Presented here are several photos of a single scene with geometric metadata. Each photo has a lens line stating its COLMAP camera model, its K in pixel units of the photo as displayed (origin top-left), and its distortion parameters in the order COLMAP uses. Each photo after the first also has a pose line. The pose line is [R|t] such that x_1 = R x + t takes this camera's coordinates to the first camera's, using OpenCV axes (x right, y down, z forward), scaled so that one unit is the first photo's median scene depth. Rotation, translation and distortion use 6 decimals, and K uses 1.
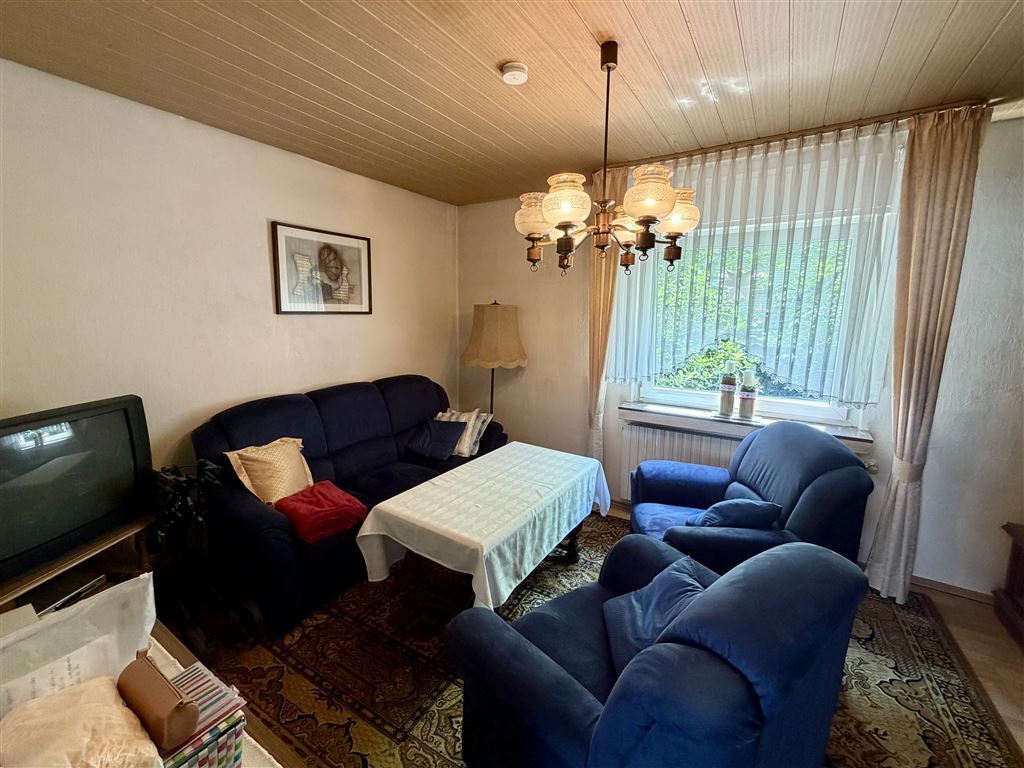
lens RADIAL K [[444.4, 0, 512.0], [0, 444.4, 384.0], [0, 0, 1]] dist [0.001135, -0.000090]
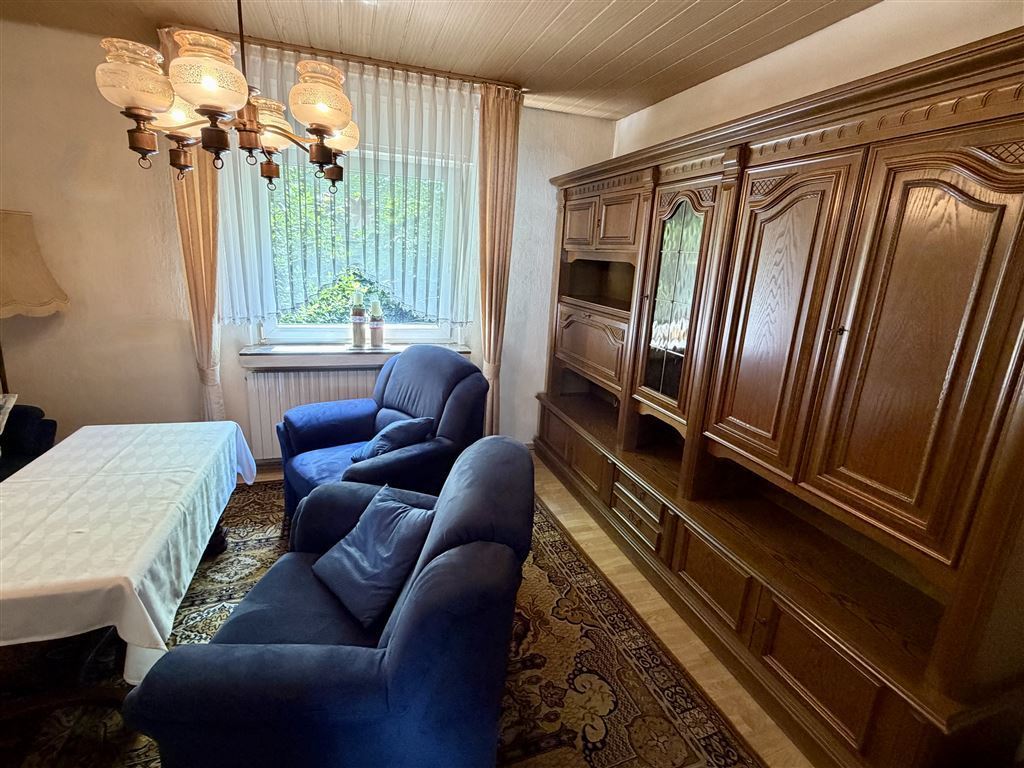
lens RADIAL K [[478.8, 0, 512.0], [0, 478.8, 384.0], [0, 0, 1]] dist [-0.001409, -0.000276]
pose [[0.608074, -0.185307, 0.771951, -0.189395], [0.076957, 0.981556, 0.175003, -0.011669], [-0.790142, -0.047008, 0.611119, 0.078011]]
